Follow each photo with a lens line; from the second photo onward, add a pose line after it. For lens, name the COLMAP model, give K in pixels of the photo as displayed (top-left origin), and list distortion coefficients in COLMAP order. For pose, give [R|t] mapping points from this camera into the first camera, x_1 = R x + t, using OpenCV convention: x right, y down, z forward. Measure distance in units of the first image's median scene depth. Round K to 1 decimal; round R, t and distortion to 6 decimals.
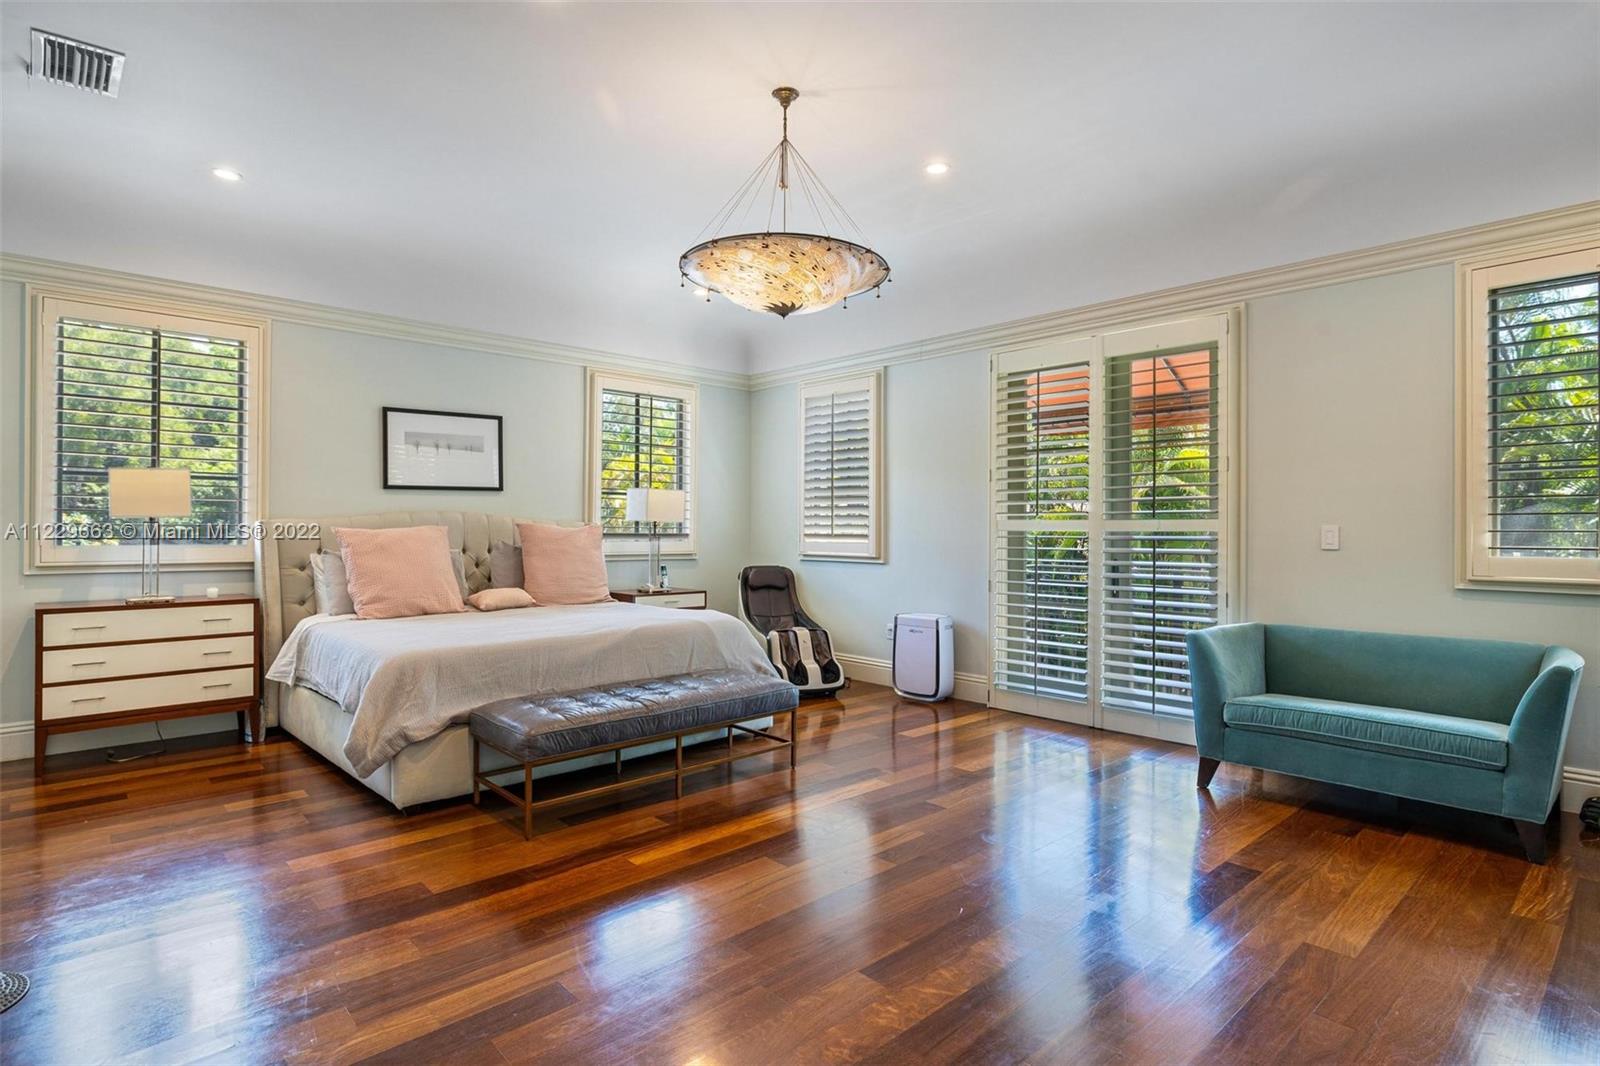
lens RADIAL K [[829.7, 0, 801.3], [0, 829.7, 530.2], [0, 0, 1]] dist [0.000532, 0.000640]
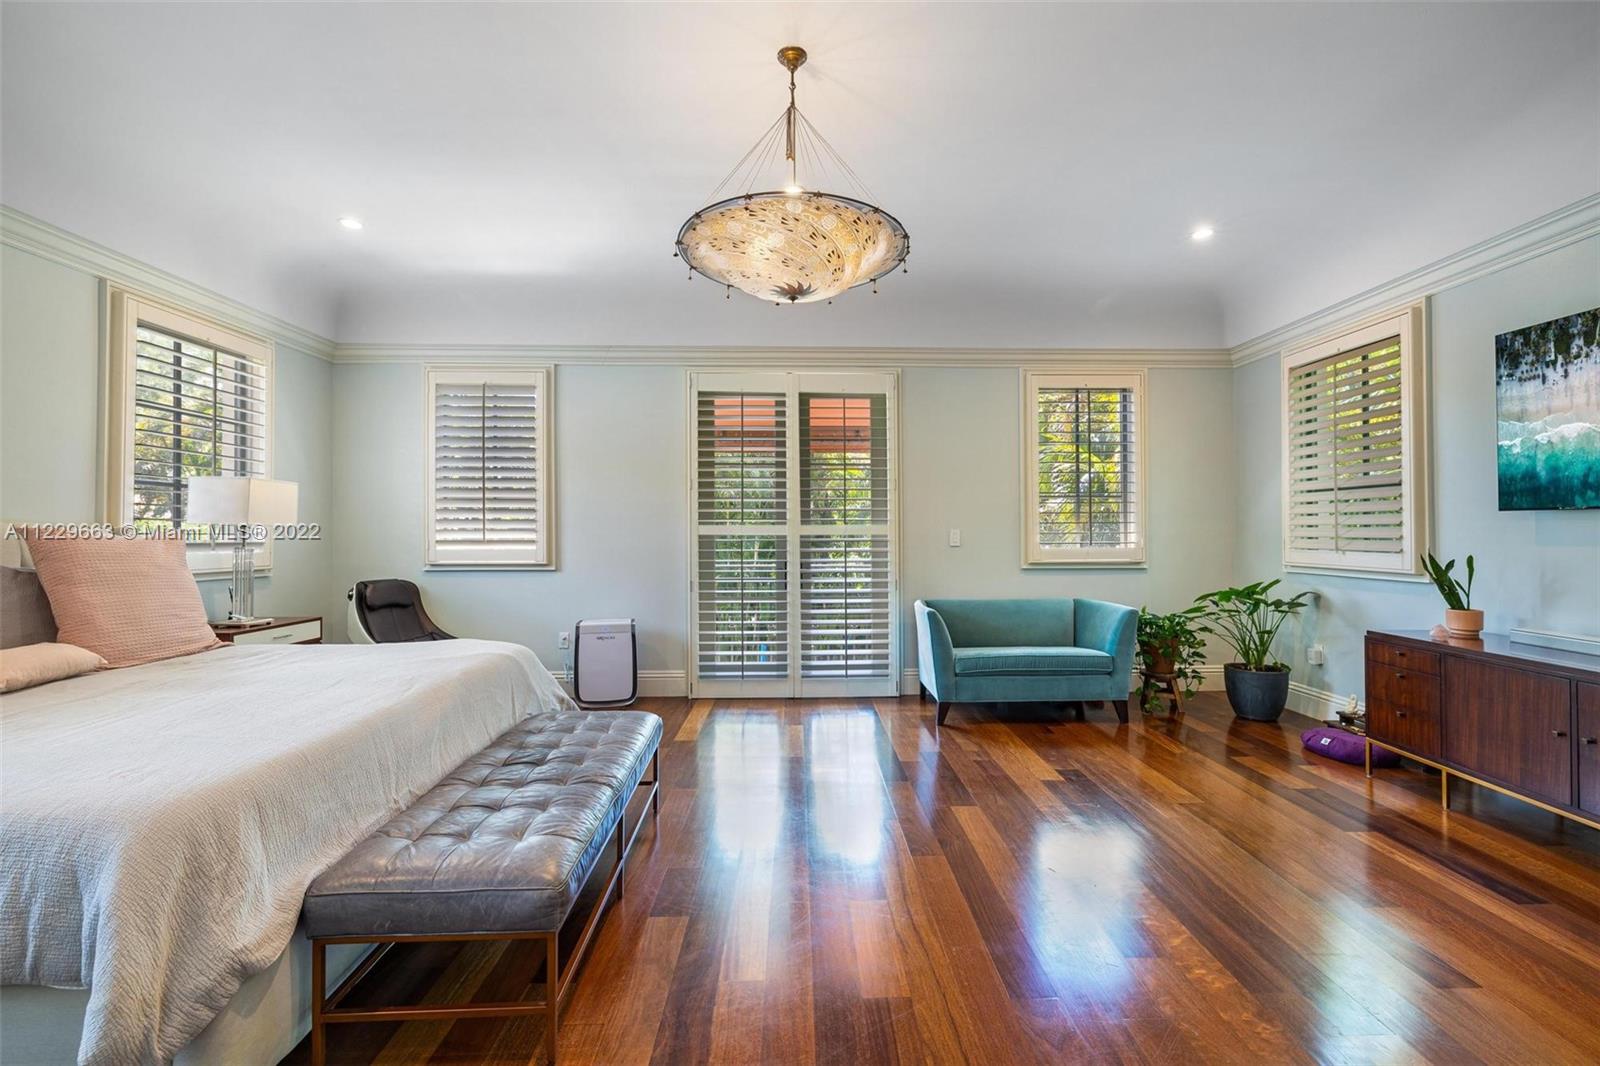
lens RADIAL K [[685.5, 0, 803.3], [0, 685.5, 527.1], [0, 0, 1]] dist [0.000655, 0.000446]
pose [[0.658752, 0.001271, 0.752359, -0.354238], [0.005784, 0.999960, -0.006754, -0.002880], [-0.752338, 0.008801, 0.658718, 0.306788]]
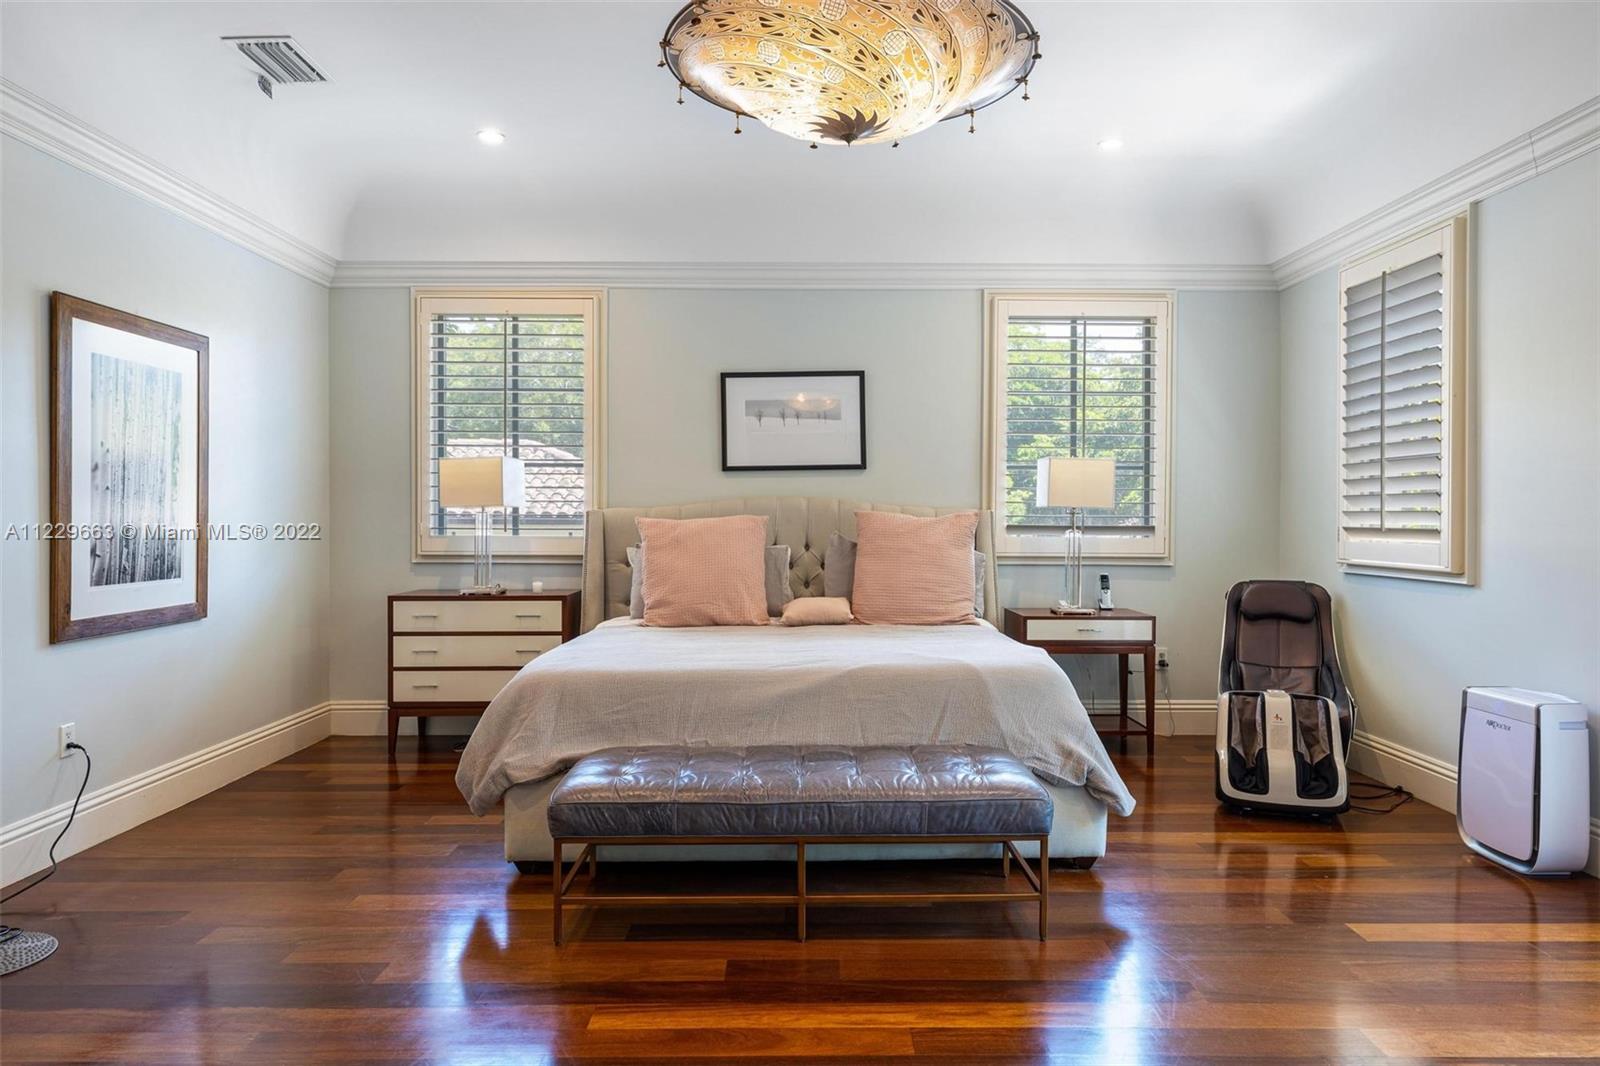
lens RADIAL K [[1045.6, 0, 800.0], [0, 1045.6, 526.2], [0, 0, 1]] dist [-0.004077, 0.004641]
pose [[0.739268, 0.003498, -0.673402, 0.264356], [-0.000522, 0.999989, 0.004621, 0.000752], [0.673411, -0.003065, 0.739262, 0.276531]]
